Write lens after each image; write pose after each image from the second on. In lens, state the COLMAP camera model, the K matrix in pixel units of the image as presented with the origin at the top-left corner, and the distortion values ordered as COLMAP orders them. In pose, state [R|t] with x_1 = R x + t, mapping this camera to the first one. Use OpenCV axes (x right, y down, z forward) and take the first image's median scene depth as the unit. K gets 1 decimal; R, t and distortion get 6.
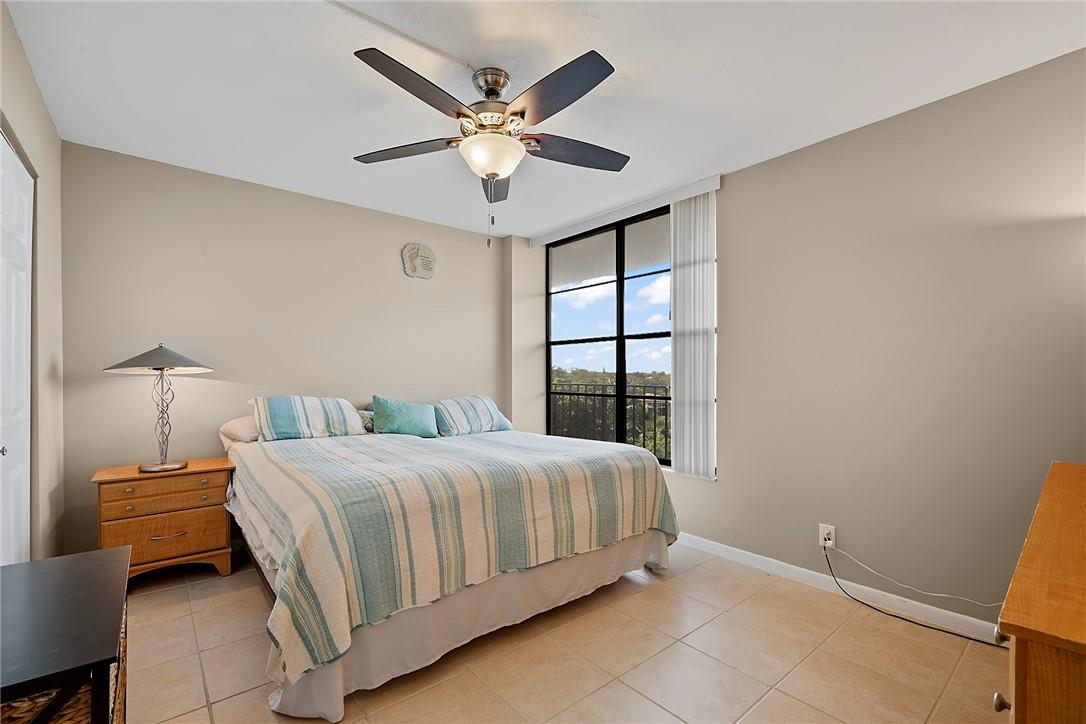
lens RADIAL K [[470.4, 0, 538.5], [0, 470.4, 370.2], [0, 0, 1]] dist [0.000212, -0.000543]
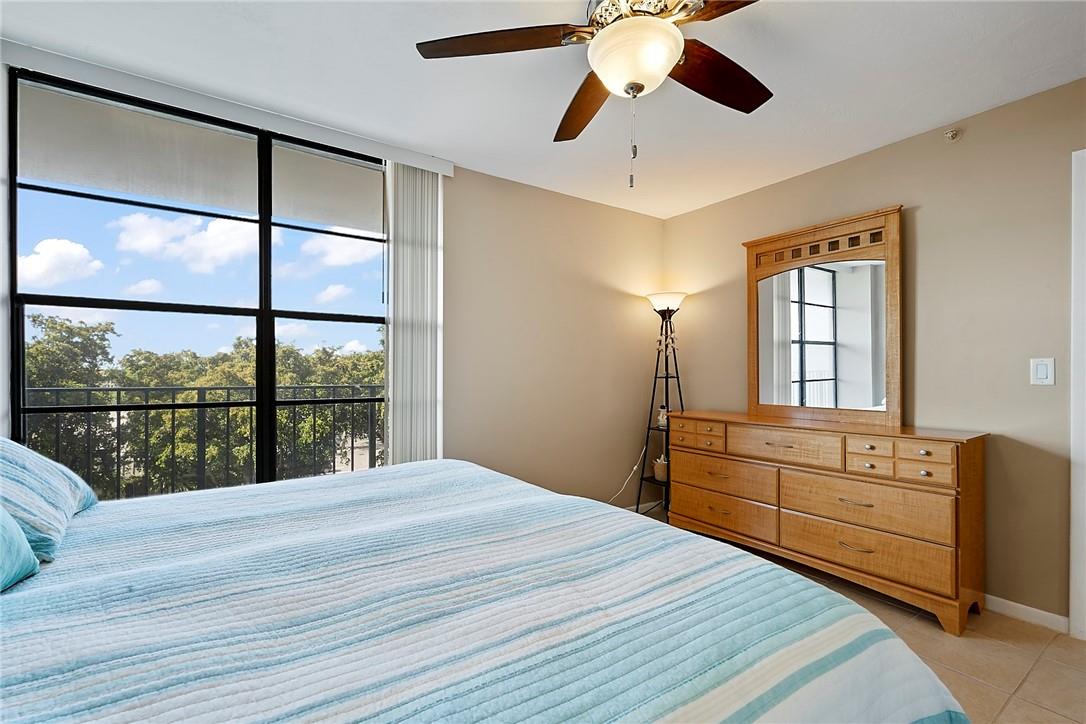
lens RADIAL K [[470.4, 0, 538.5], [0, 470.4, 370.2], [0, 0, 1]] dist [0.000212, -0.000543]
pose [[0.086993, 0.003701, 0.996202, -0.433309], [-0.008573, 0.999959, -0.002966, 0.007982], [-0.996172, -0.008283, 0.087021, 0.573614]]
